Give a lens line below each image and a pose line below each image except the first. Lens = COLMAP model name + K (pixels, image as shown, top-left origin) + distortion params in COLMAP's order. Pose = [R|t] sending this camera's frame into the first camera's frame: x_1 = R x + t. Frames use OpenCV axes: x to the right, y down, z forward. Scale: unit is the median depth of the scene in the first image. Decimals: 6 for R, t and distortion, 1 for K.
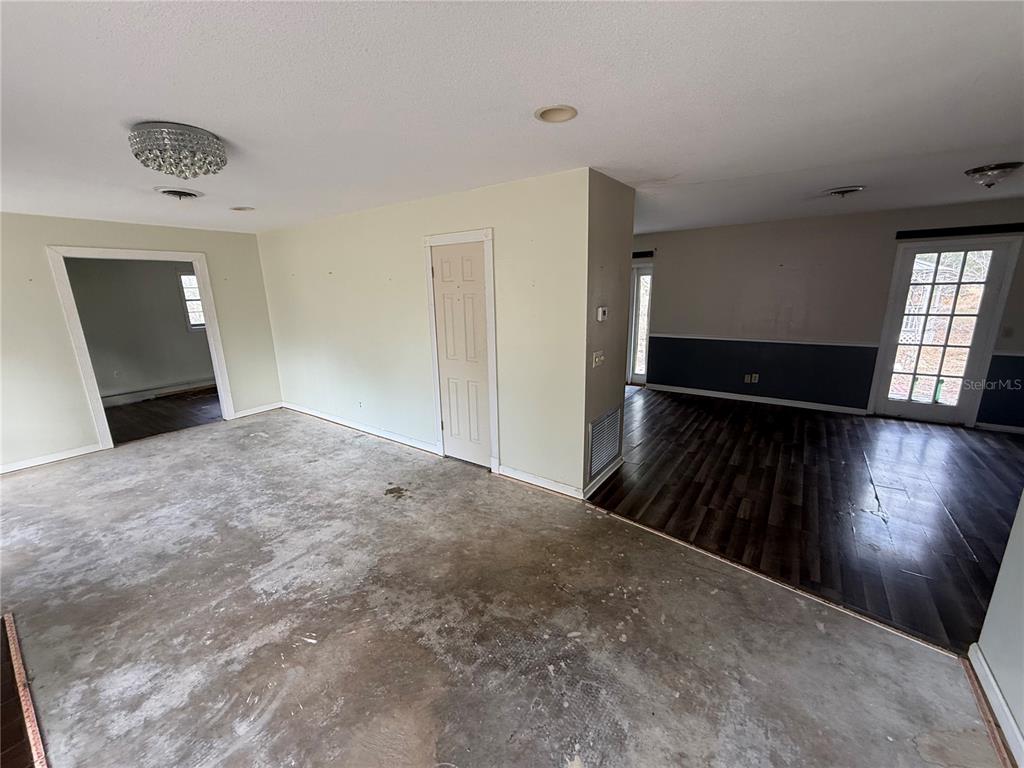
lens RADIAL K [[406.0, 0, 507.4], [0, 406.0, 384.3], [0, 0, 1]] dist [0.000820, -0.000067]
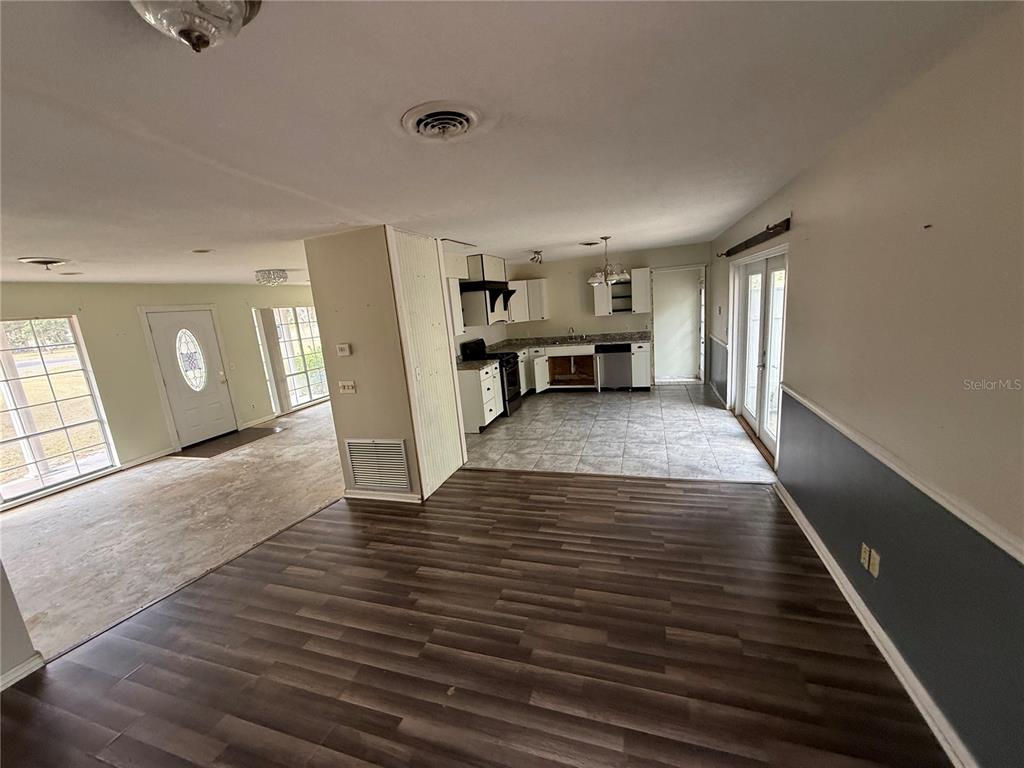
lens RADIAL K [[406.0, 0, 508.7], [0, 406.0, 384.9], [0, 0, 1]] dist [0.000820, -0.000067]
pose [[0.300561, 0.181757, -0.936284, 1.528394], [-0.138192, 0.979614, 0.145807, -0.319185], [0.943698, 0.085563, 0.319551, 1.110797]]
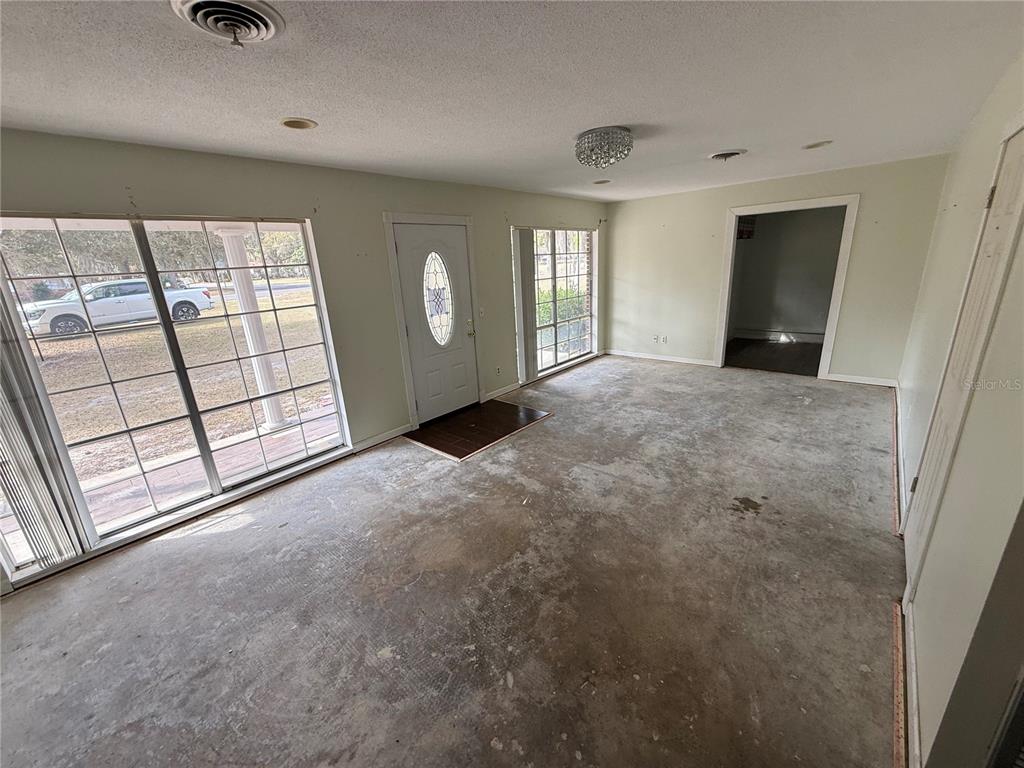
lens RADIAL K [[406.0, 0, 510.4], [0, 406.0, 385.0], [0, 0, 1]] dist [0.000820, -0.000067]
pose [[-0.094345, 0.315800, -0.944124, 0.499661], [-0.173349, 0.928655, 0.327948, -0.150561], [0.980331, 0.194603, -0.032870, 0.590983]]
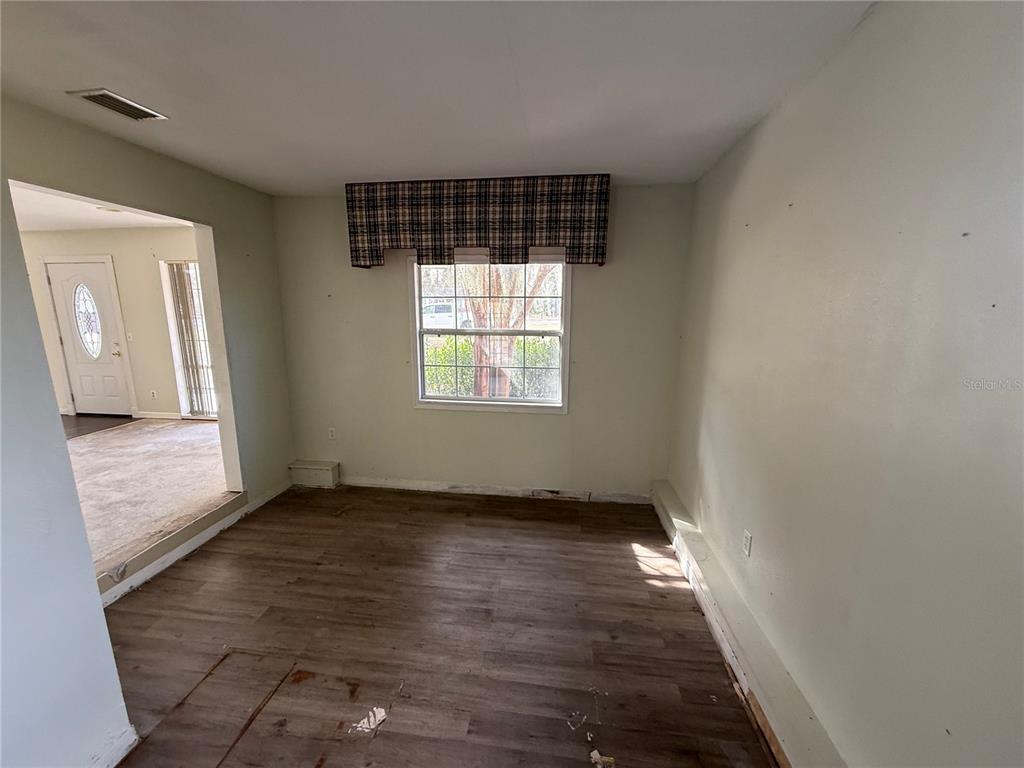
lens RADIAL K [[406.0, 0, 507.0], [0, 406.0, 384.2], [0, 0, 1]] dist [0.000820, -0.000067]
pose [[-0.875997, 0.107189, -0.470256, -1.621951], [-0.095843, 0.916863, 0.387525, -0.527779], [0.472699, 0.384541, -0.792896, 2.604379]]
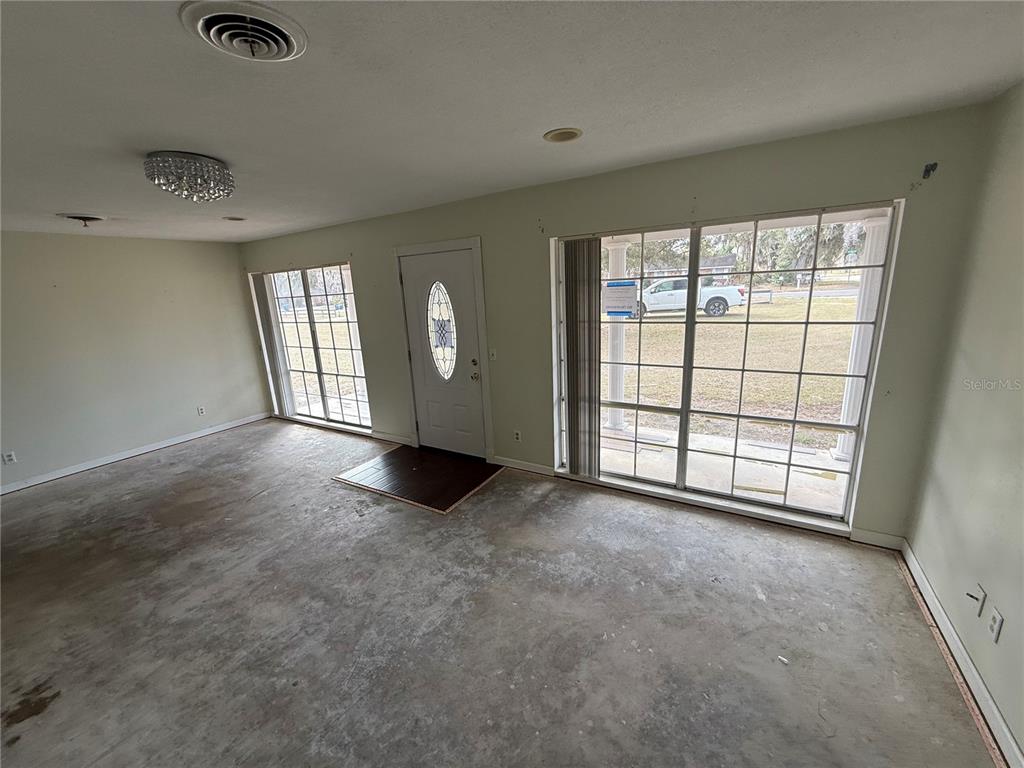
lens RADIAL K [[406.0, 0, 509.0], [0, 406.0, 385.4], [0, 0, 1]] dist [0.000820, -0.000067]
pose [[-0.993697, 0.089122, -0.067999, -1.000390], [0.048949, 0.890666, 0.452016, -0.348616], [0.100849, 0.445839, -0.889414, 1.509449]]
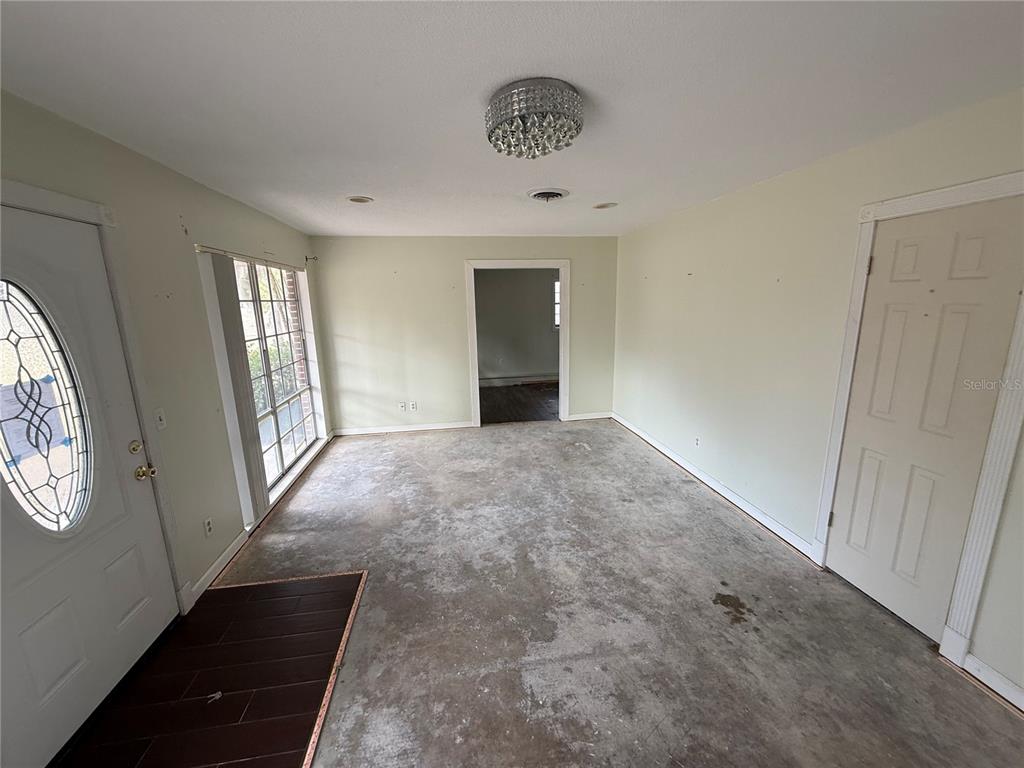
lens RADIAL K [[406.0, 0, 509.1], [0, 406.0, 385.0], [0, 0, 1]] dist [0.000820, -0.000067]
pose [[0.700705, 0.154237, -0.696580, -0.140649], [-0.157582, 0.985697, 0.059738, -0.075513], [0.695831, 0.067910, 0.714988, 0.291195]]
